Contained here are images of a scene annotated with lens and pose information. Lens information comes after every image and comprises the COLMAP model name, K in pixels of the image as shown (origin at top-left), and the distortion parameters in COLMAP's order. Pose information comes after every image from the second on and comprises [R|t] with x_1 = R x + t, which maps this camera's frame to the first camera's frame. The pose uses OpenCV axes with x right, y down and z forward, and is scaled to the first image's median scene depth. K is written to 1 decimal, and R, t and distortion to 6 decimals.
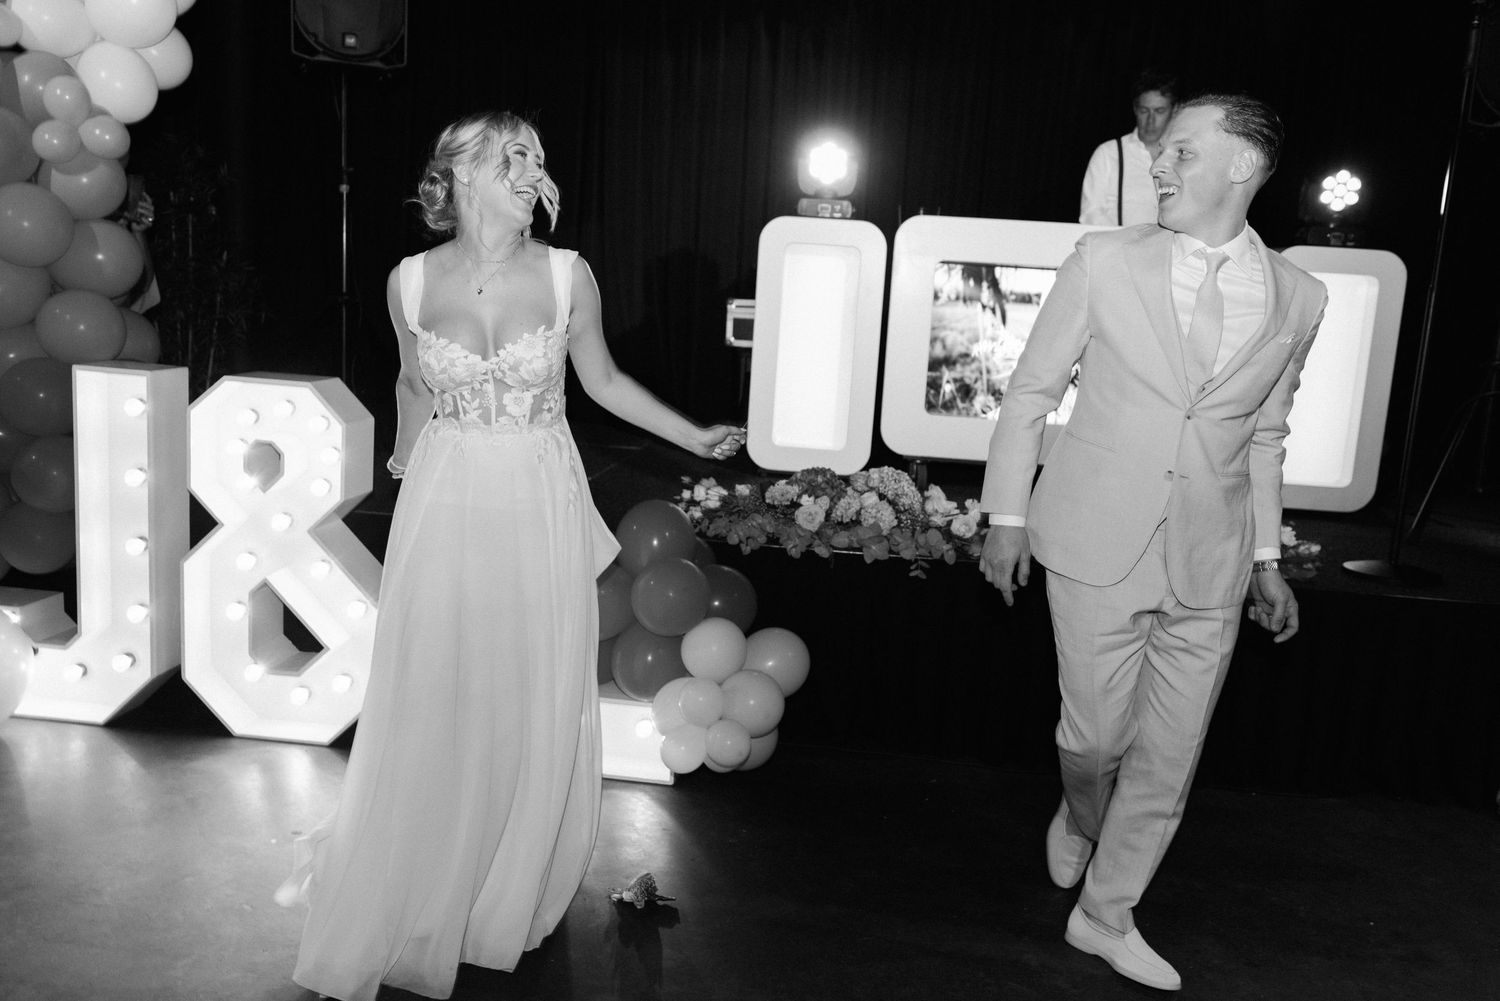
lens RADIAL K [[1256.6, 0, 750.0], [0, 1256.6, 500.5], [0, 0, 1]] dist [0.008671, -0.009849]
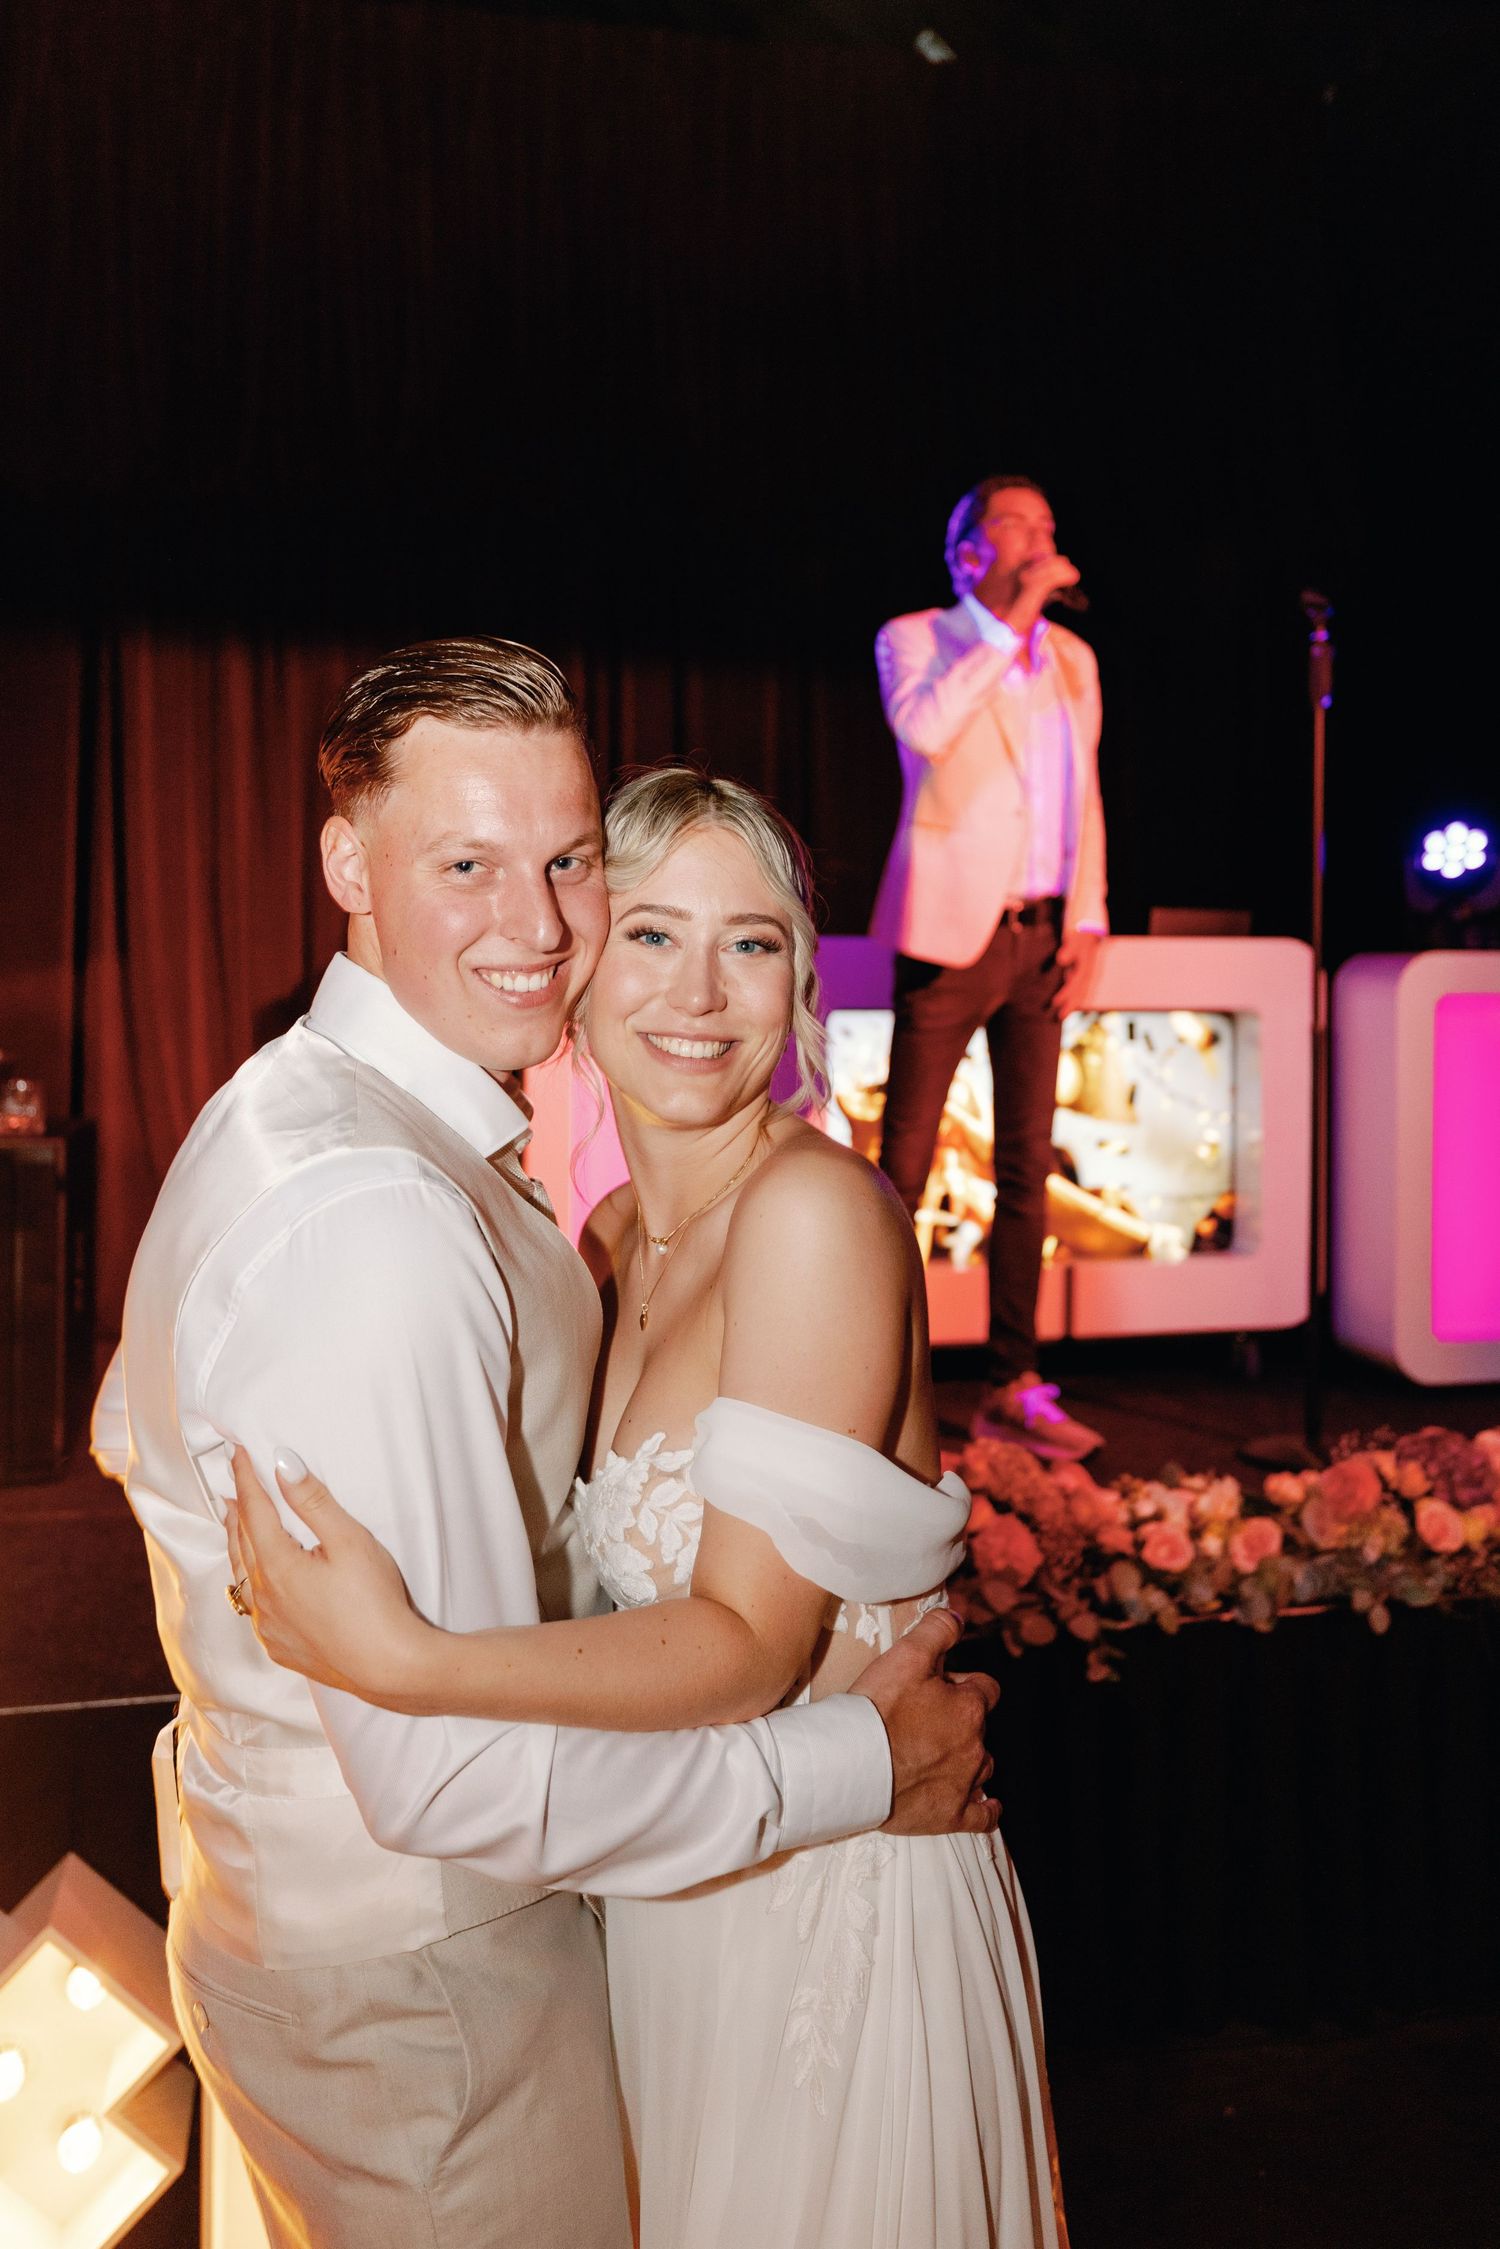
lens RADIAL K [[1935.1, 0, 780.5], [0, 1935.1, 1019.0], [0, 0, 1]] dist [0.004692, 0.001103]
pose [[0.944520, -0.062152, 0.322519, -0.217719], [0.109208, 0.985493, -0.129909, -0.105344], [-0.309766, 0.157923, 0.937606, 0.274718]]
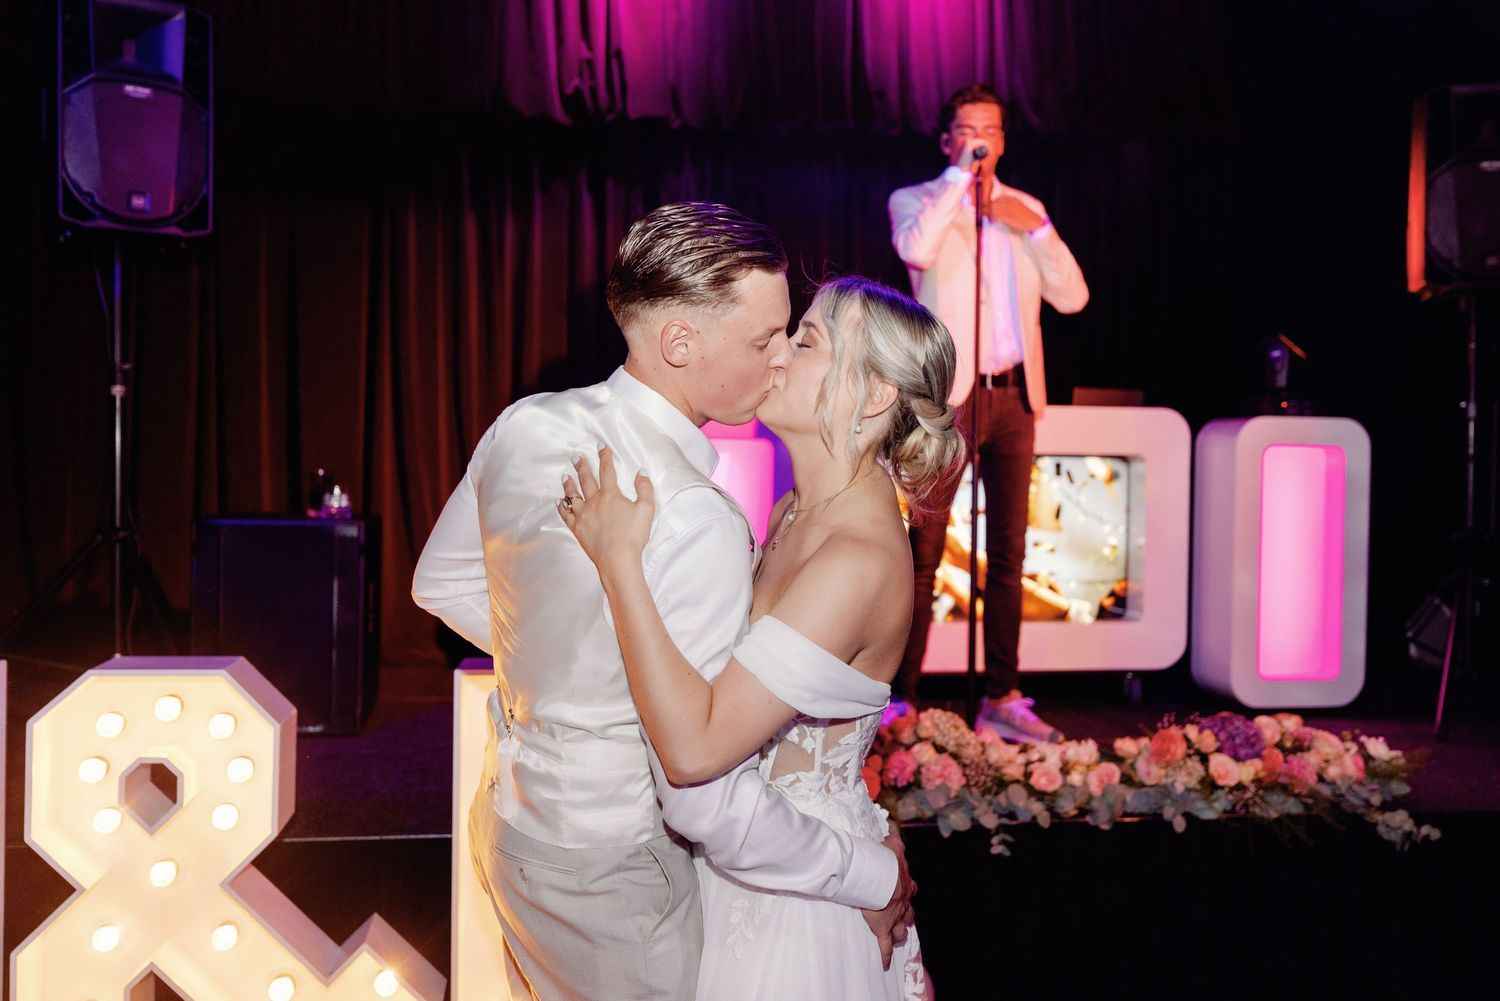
lens RADIAL K [[1415.2, 0, 750.0], [0, 1415.2, 500.5], [0, 0, 1]] dist [-0.002456, -0.002858]
pose [[0.966365, -0.052144, 0.251834, -0.233613], [0.087088, 0.987726, -0.129668, -0.053642], [-0.241981, 0.147238, 0.959044, 0.143101]]
